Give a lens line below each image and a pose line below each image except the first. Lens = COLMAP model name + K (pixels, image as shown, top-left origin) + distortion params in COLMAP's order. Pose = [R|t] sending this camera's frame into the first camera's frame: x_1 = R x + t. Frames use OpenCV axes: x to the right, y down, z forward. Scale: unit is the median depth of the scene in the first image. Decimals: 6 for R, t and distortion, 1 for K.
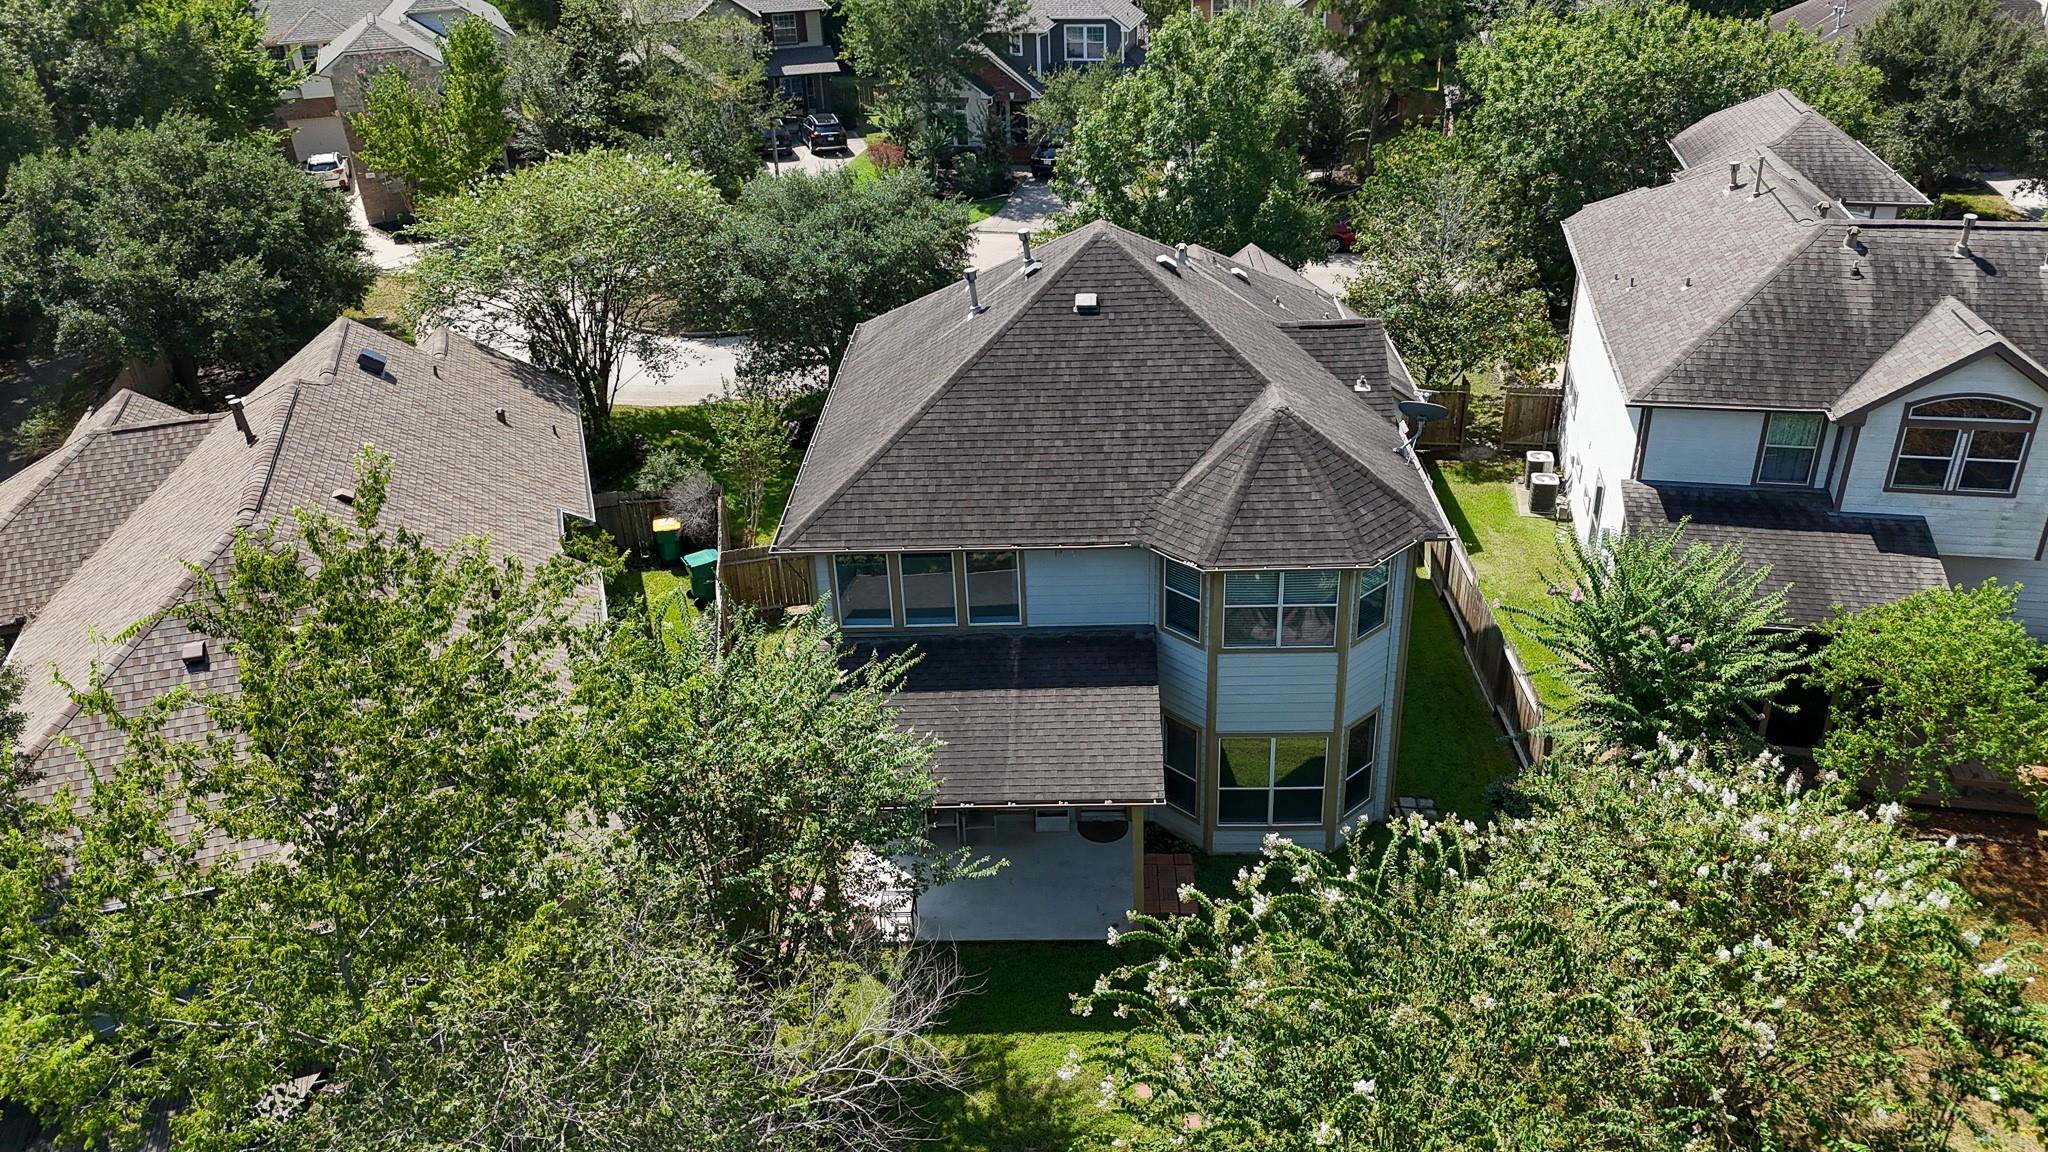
lens RADIAL K [[1495.5, 0, 1024.0], [0, 1495.5, 576.0], [0, 0, 1]] dist [0.105215, -0.125681]
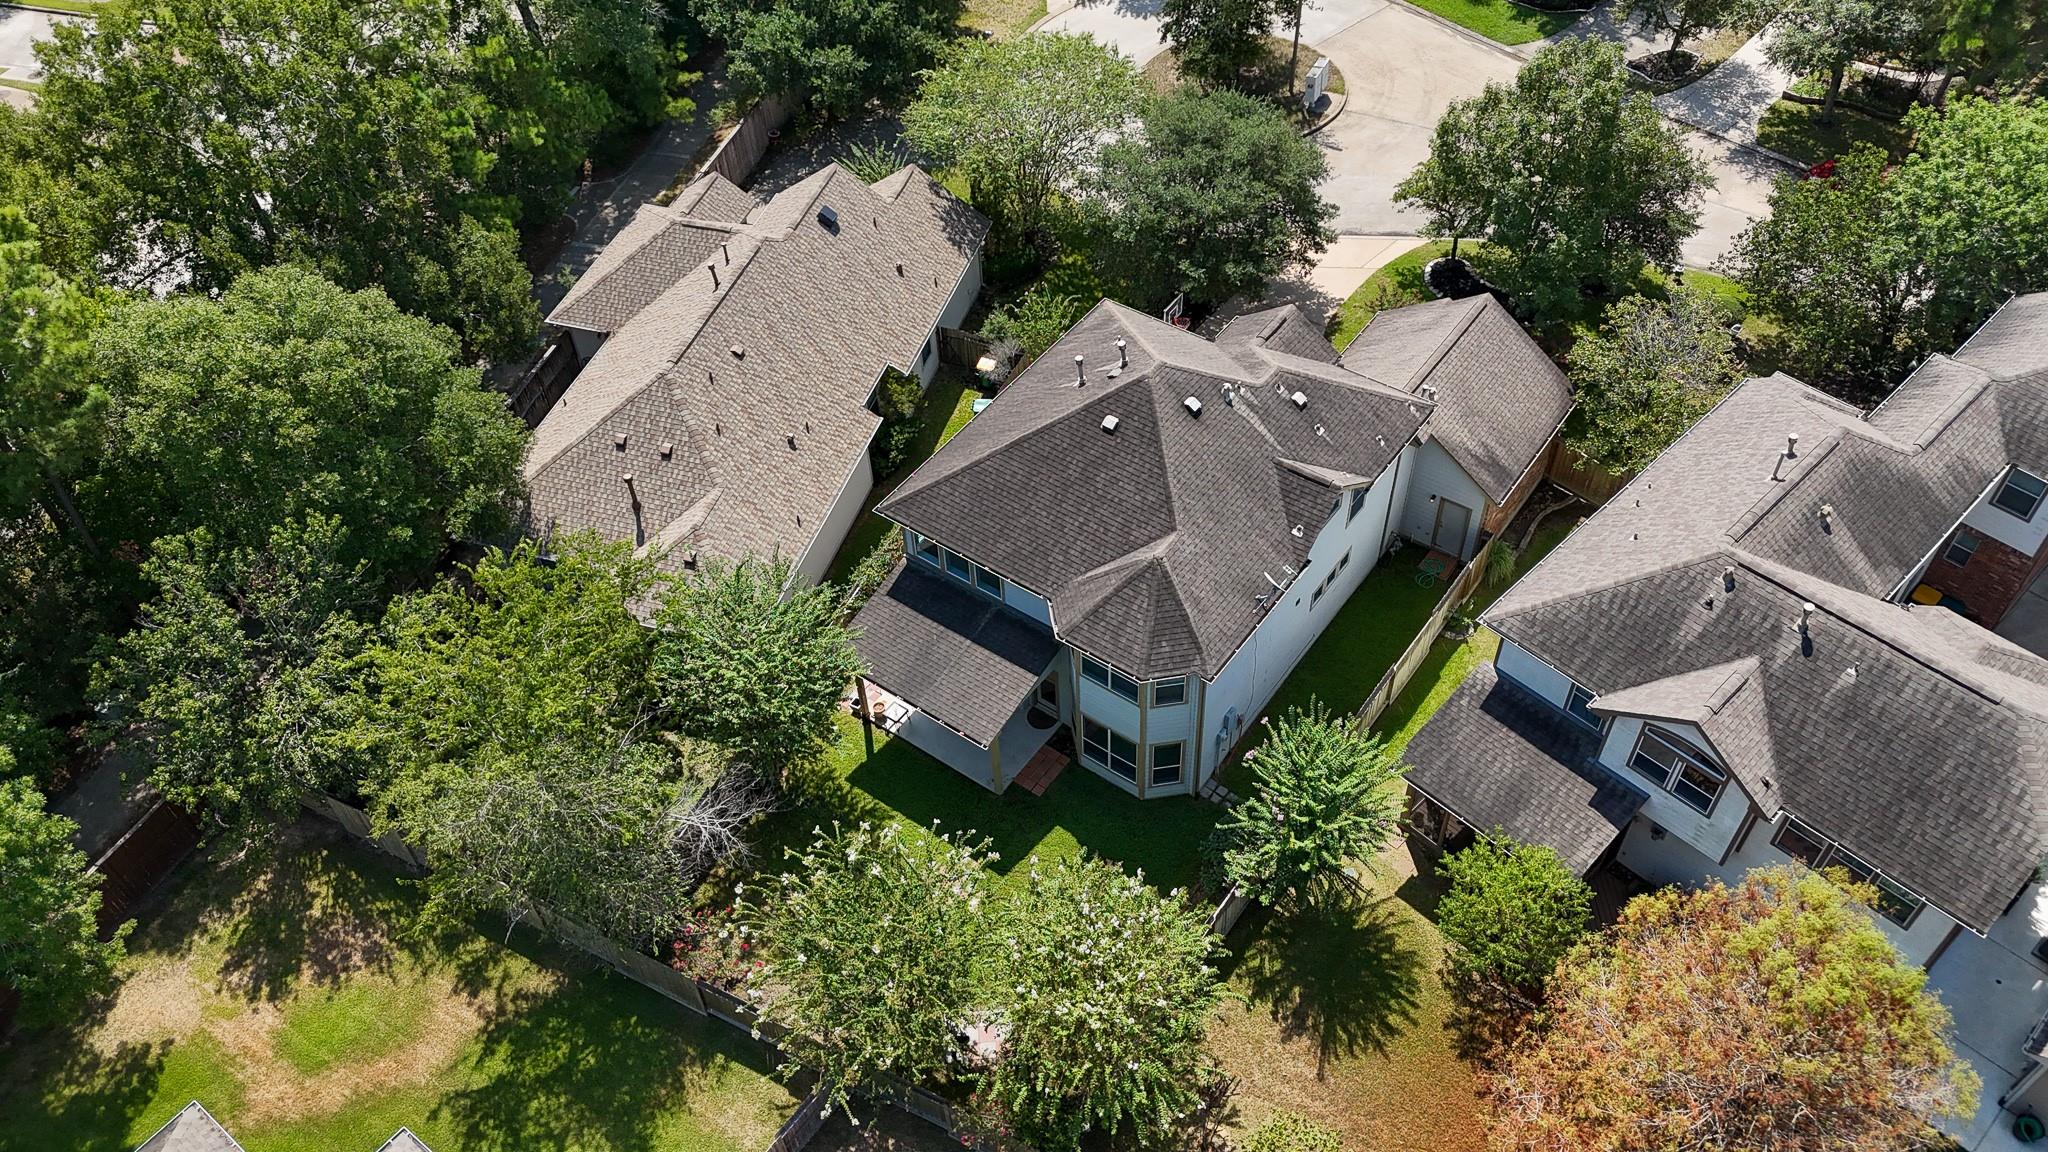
lens RADIAL K [[1503.6, 0, 1042.1], [0, 1503.6, 579.0], [0, 0, 1]] dist [0.066218, -0.063871]
pose [[0.825361, 0.421567, -0.375580, 0.668563], [-0.261182, 0.874833, 0.407985, -0.697822], [0.500562, -0.238640, 0.832159, -0.352413]]
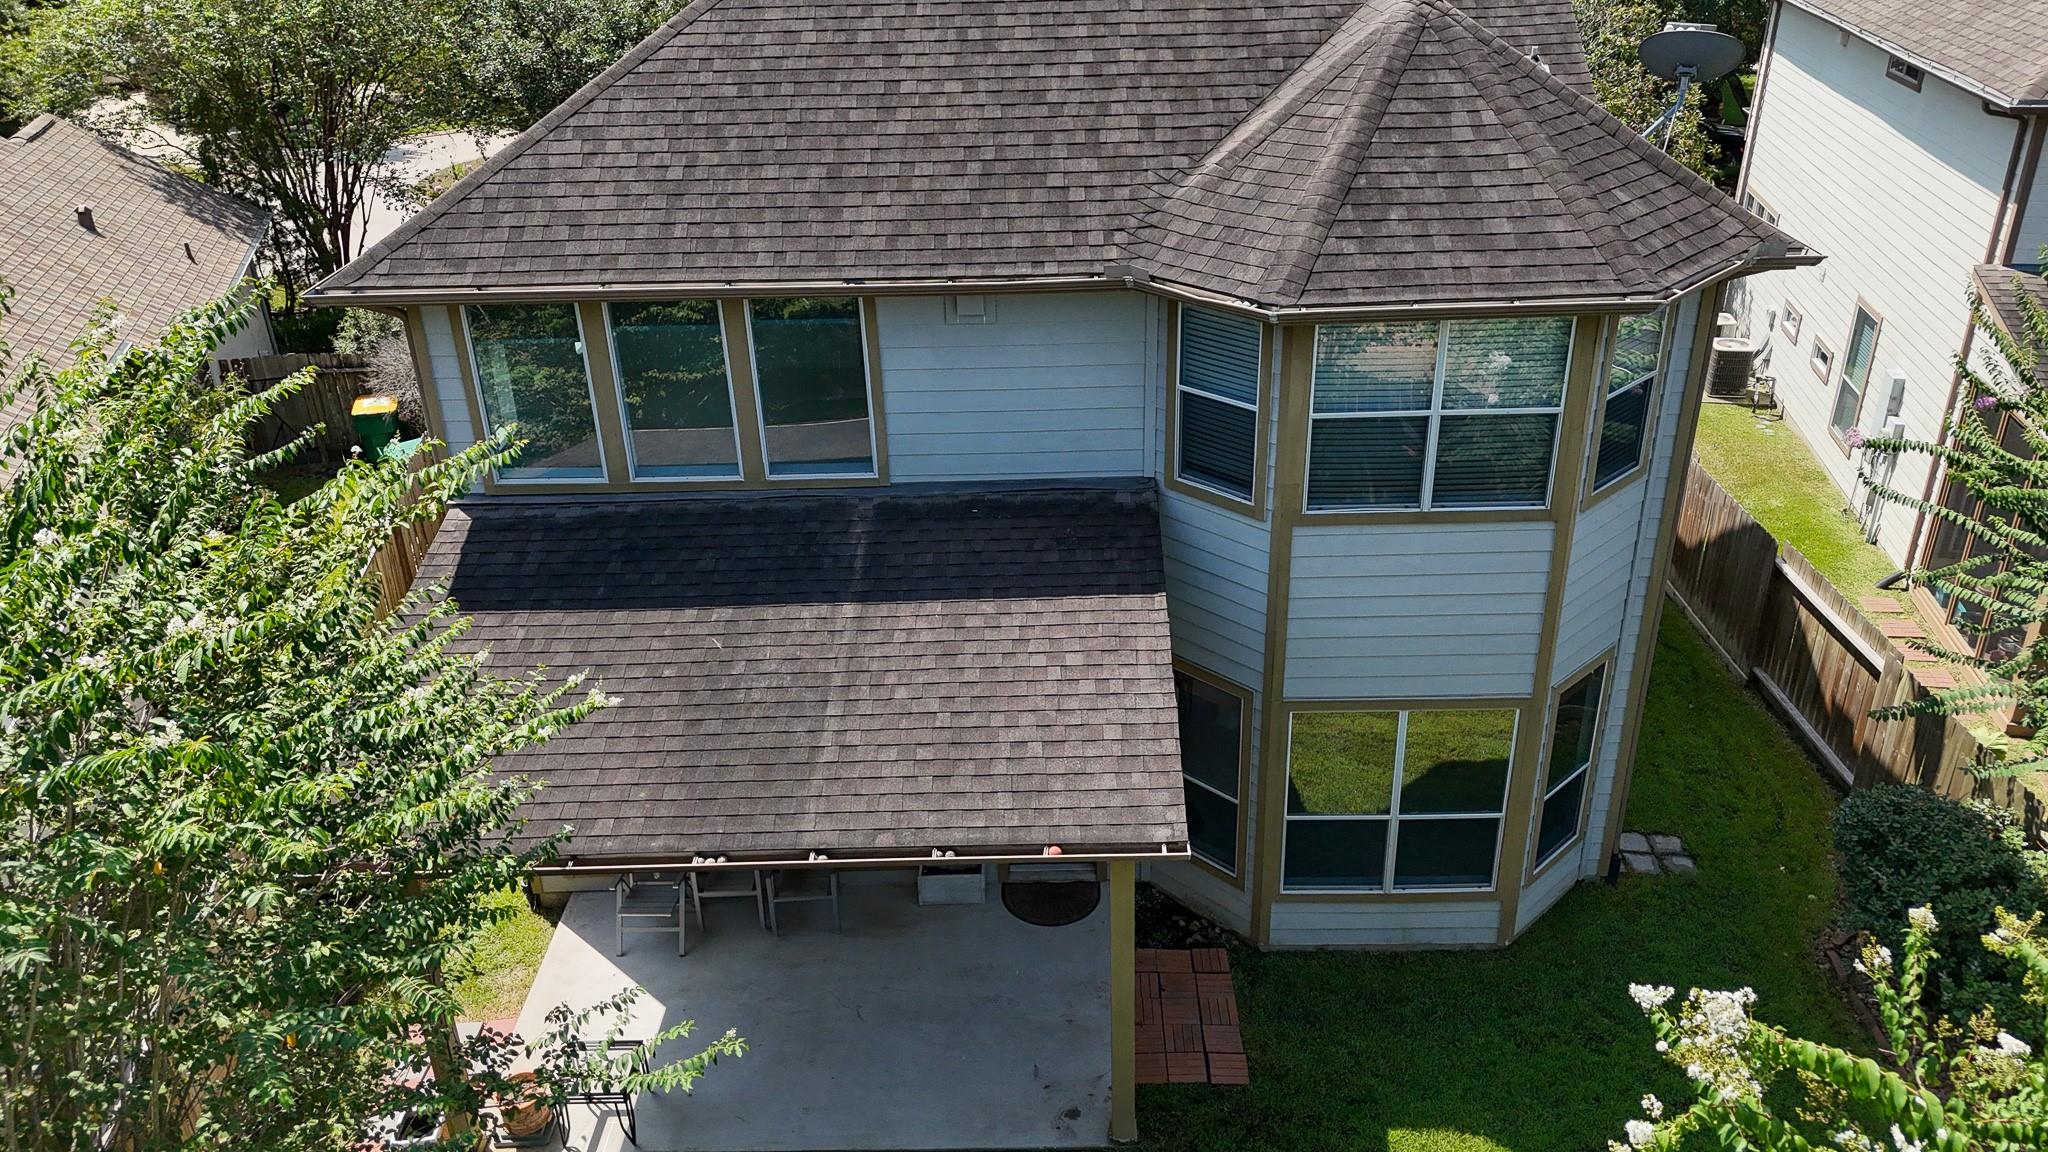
lens RADIAL K [[1514.6, 0, 1032.4], [0, 1514.6, 568.1], [0, 0, 1]] dist [0.081141, -0.082281]
pose [[0.999721, -0.000474, 0.023631, 0.037453], [0.001026, 0.999727, -0.023323, 0.075285], [-0.023614, 0.023341, 0.999449, 0.530082]]
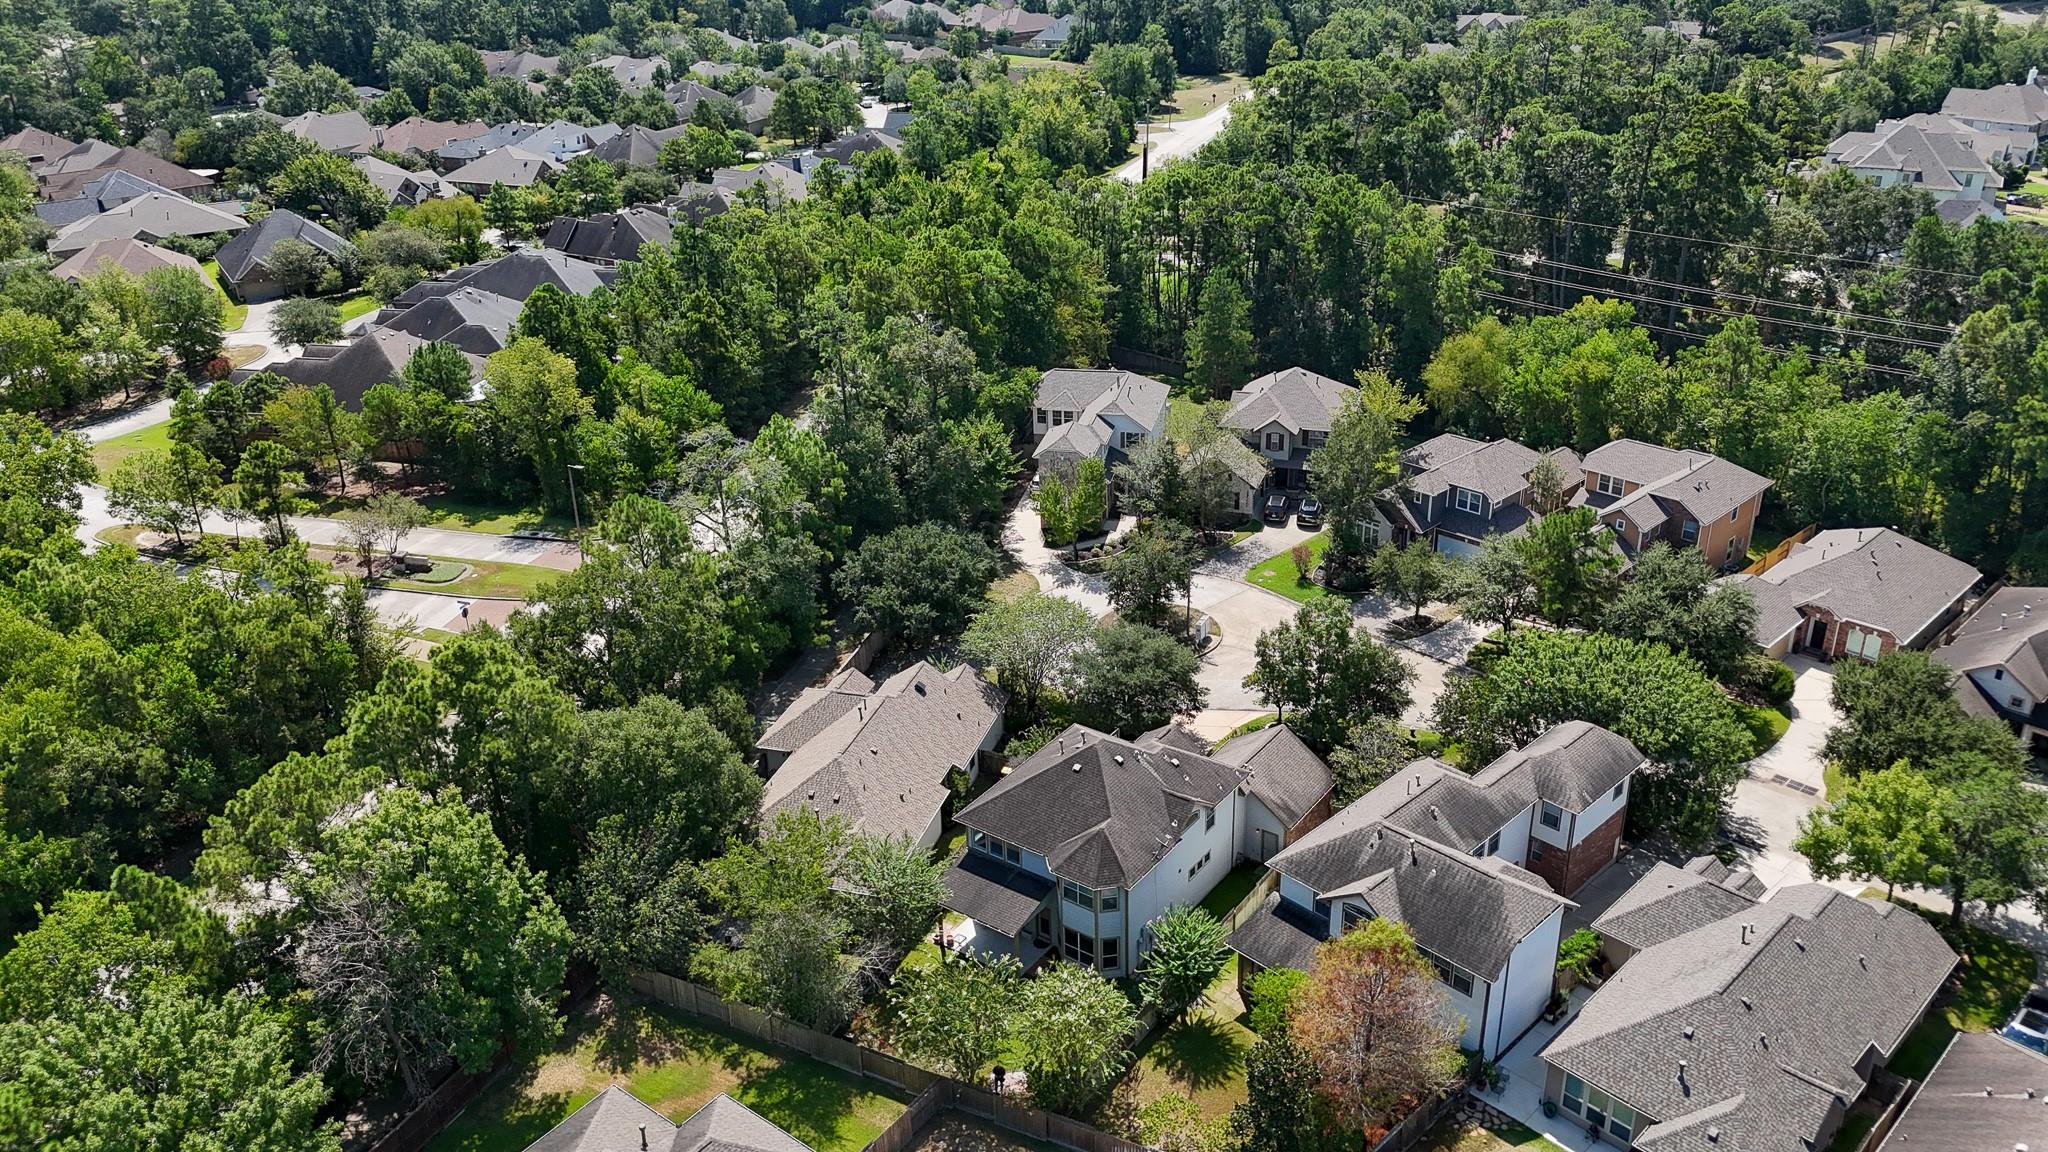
lens RADIAL K [[1514.6, 0, 1032.4], [0, 1514.6, 568.1], [0, 0, 1]] dist [0.081141, -0.082281]
pose [[0.827306, 0.249724, -0.503193, 1.490871], [-0.267074, 0.962896, 0.038765, -0.710246], [0.494203, 0.102319, 0.863304, -1.806379]]
